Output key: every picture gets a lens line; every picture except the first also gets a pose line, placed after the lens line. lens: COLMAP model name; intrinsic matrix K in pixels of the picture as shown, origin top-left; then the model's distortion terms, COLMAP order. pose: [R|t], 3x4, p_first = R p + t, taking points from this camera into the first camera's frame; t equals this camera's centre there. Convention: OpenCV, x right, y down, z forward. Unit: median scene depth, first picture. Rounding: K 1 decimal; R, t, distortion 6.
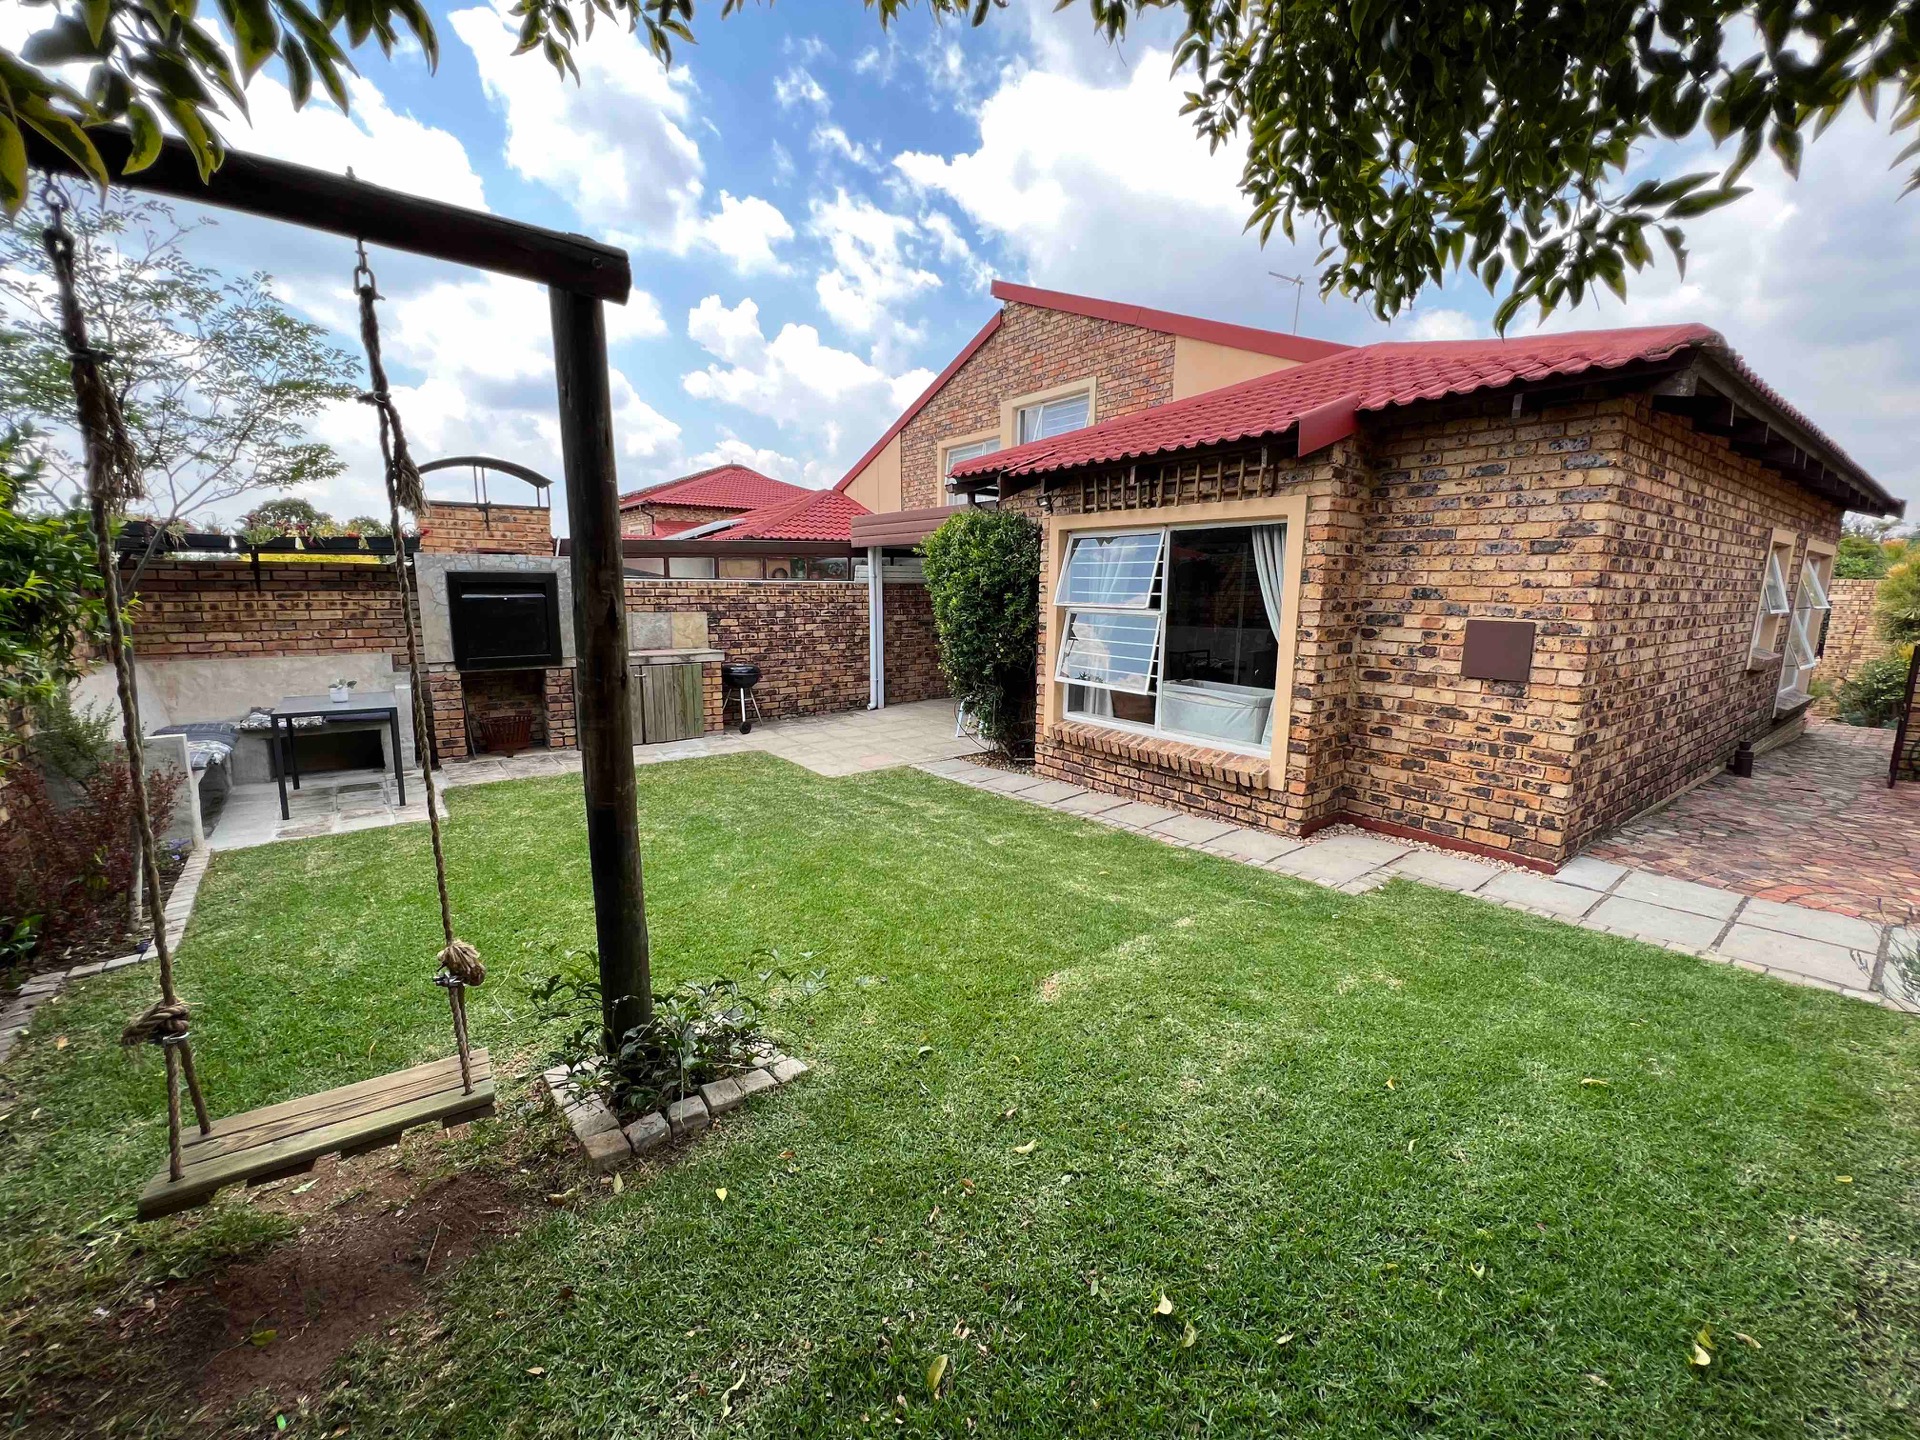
lens RADIAL K [[779.4, 0, 959.8], [0, 779.4, 711.9], [0, 0, 1]] dist [-0.002772, 0.000544]
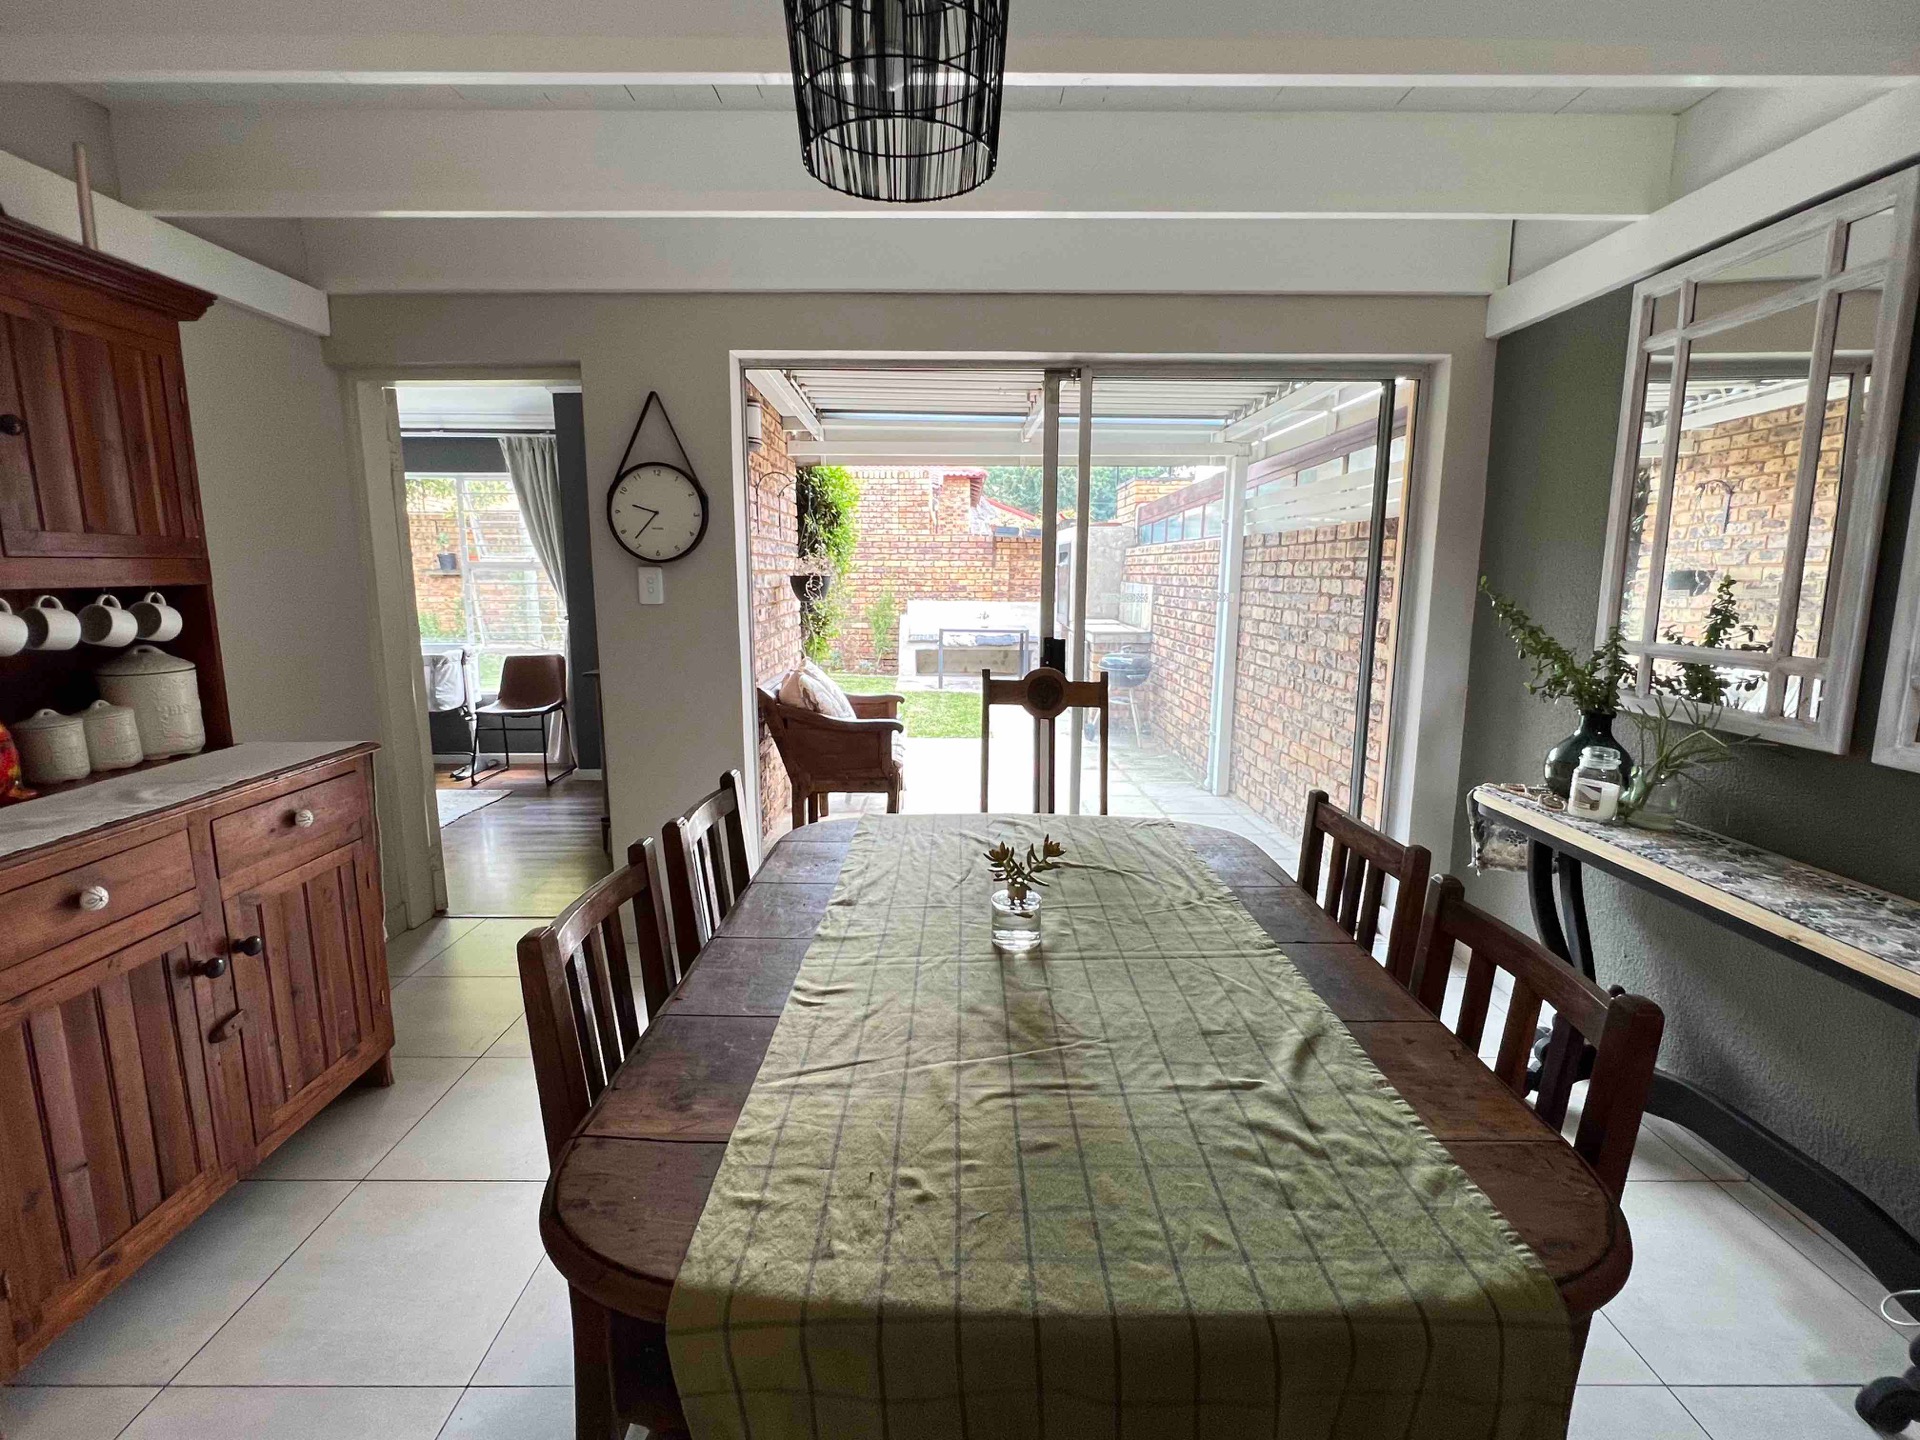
lens RADIAL K [[894.1, 0, 942.9], [0, 894.1, 716.0], [0, 0, 1]] dist [-0.003213, 0.000303]
pose [[-0.607517, 0.118265, -0.785453, 0.609497], [-0.138333, 0.957989, 0.251239, -0.236243], [0.782168, 0.261286, -0.565635, 1.641693]]
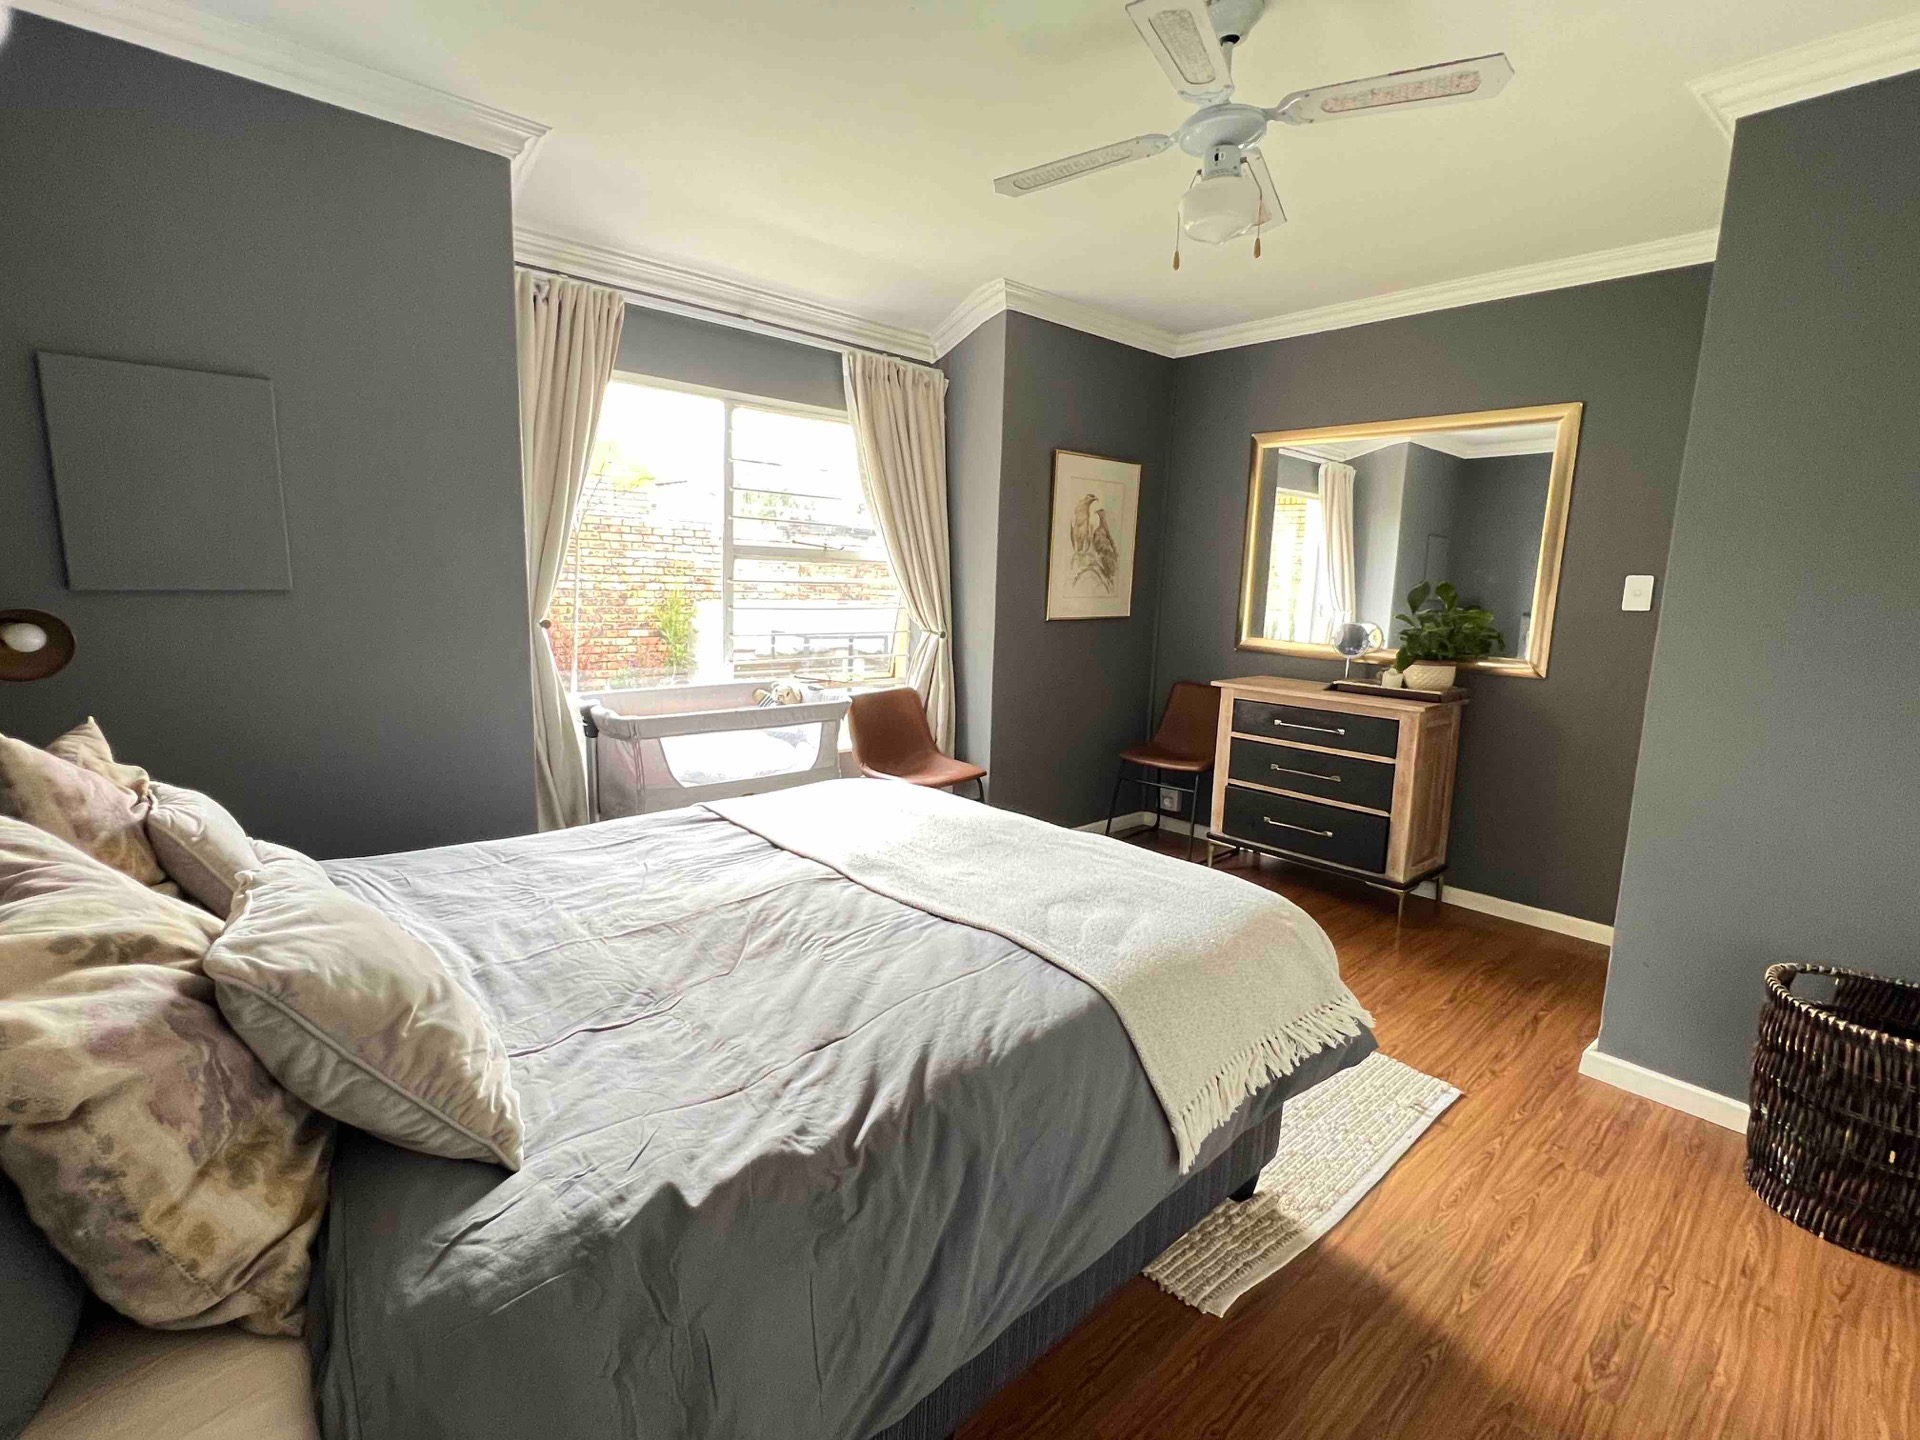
lens RADIAL K [[894.1, 0, 953.0], [0, 894.1, 717.2], [0, 0, 1]] dist [-0.003213, 0.000303]
pose [[0.078043, 0.146327, -0.986153, 0.725149], [-0.193860, 0.972516, 0.128961, -0.095490], [0.977920, 0.181111, 0.104265, 0.863016]]
